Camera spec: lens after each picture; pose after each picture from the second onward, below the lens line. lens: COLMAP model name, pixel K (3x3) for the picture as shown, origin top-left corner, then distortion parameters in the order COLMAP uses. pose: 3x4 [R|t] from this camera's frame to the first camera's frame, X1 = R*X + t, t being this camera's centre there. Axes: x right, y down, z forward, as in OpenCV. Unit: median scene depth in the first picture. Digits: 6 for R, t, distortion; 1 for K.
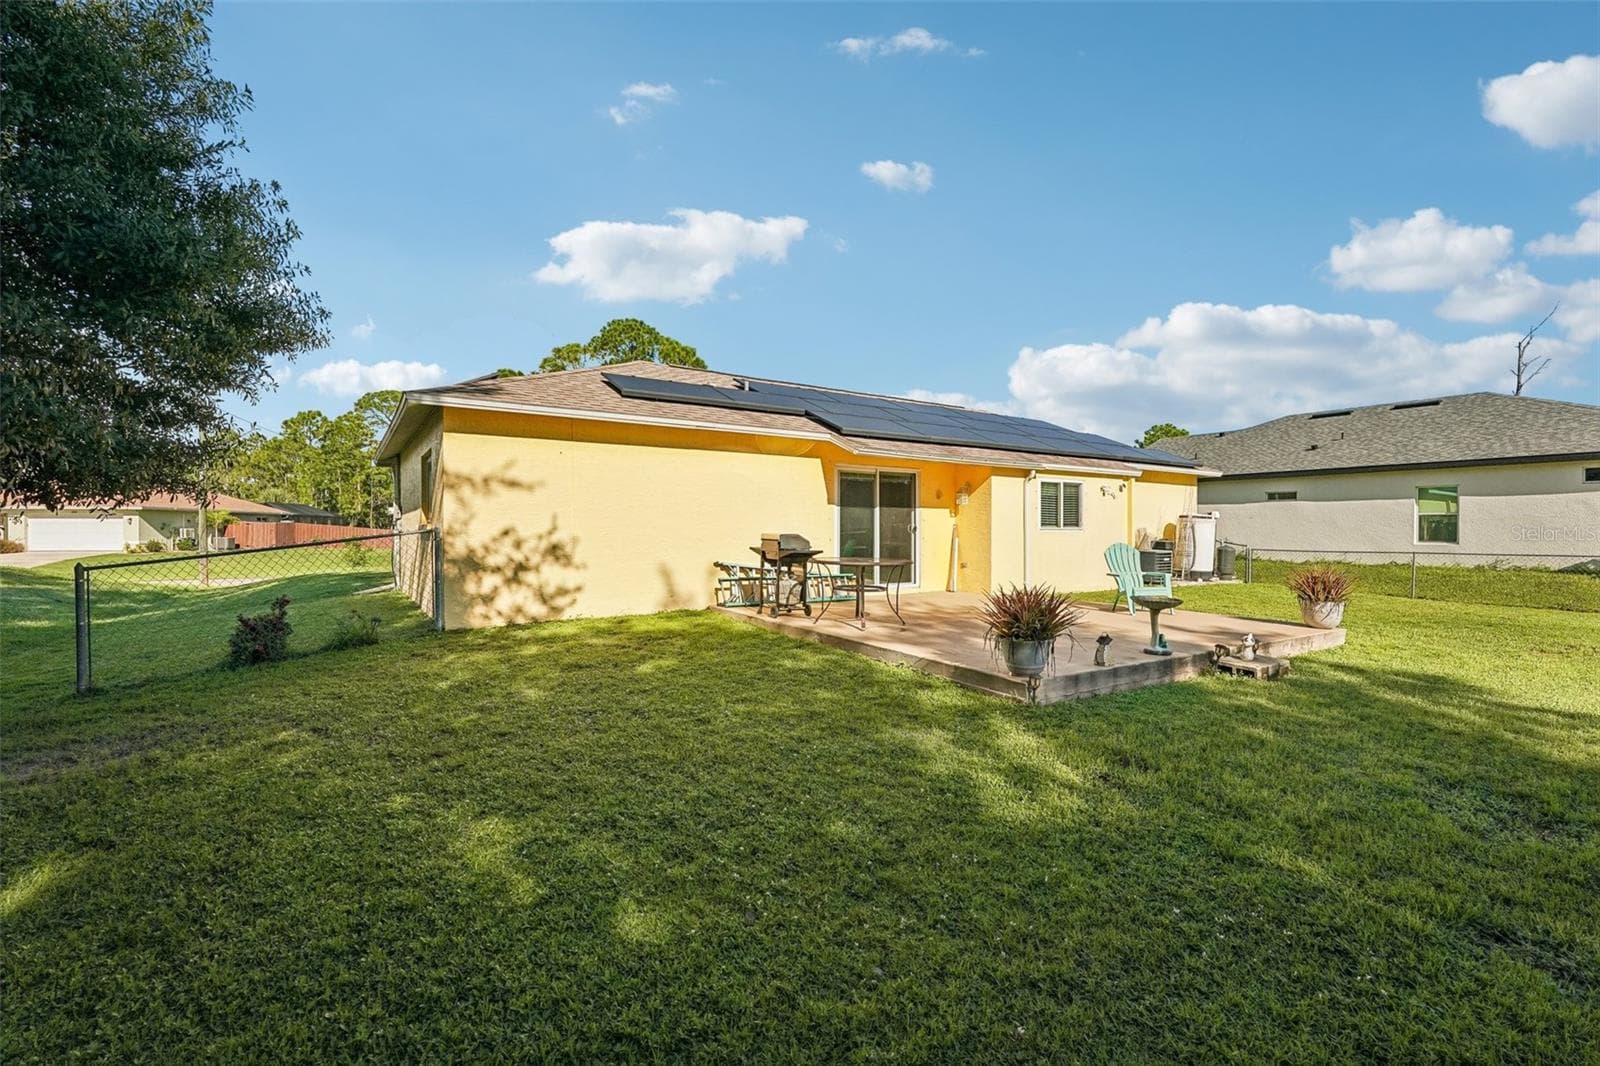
lens RADIAL K [[702.1, 0, 800.0], [0, 702.1, 533.0], [0, 0, 1]] dist [0.035473, -0.000081]
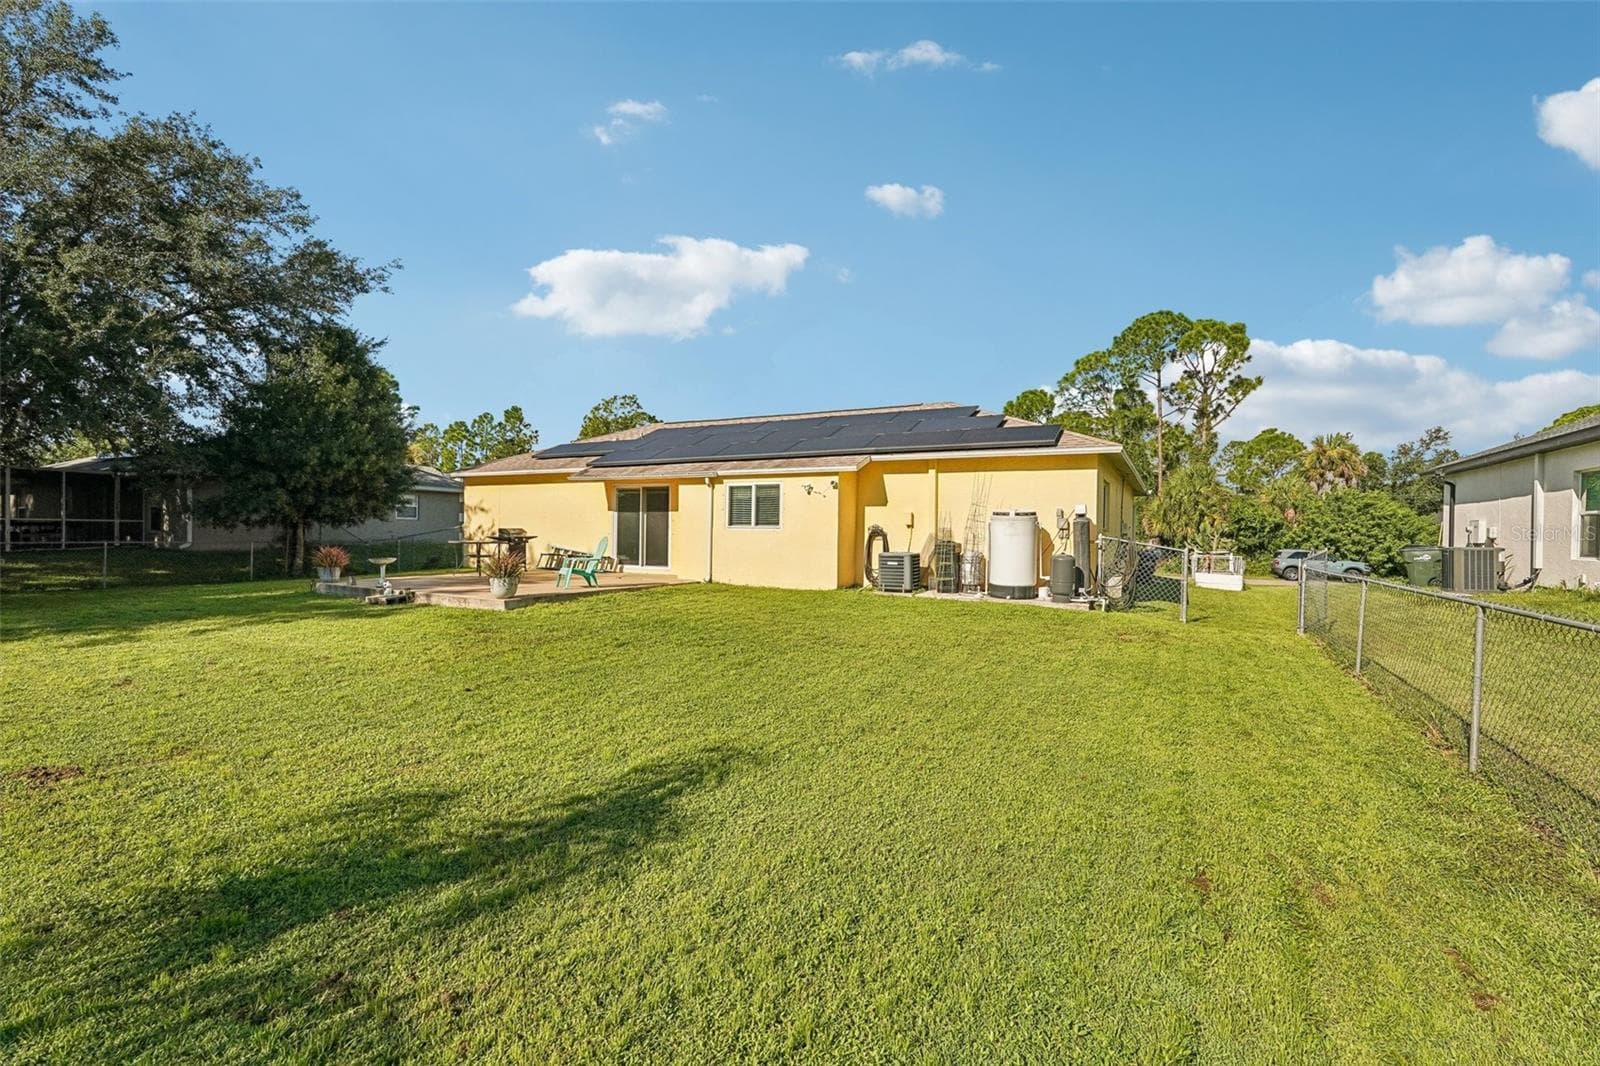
lens RADIAL K [[676.7, 0, 800.0], [0, 676.7, 533.0], [0, 0, 1]] dist [0.013998, -0.000152]
pose [[0.479989, 0.009255, -0.877225, 1.363996], [-0.013570, 0.999903, 0.003124, -0.001017], [0.877169, 0.010404, 0.480068, 0.564553]]
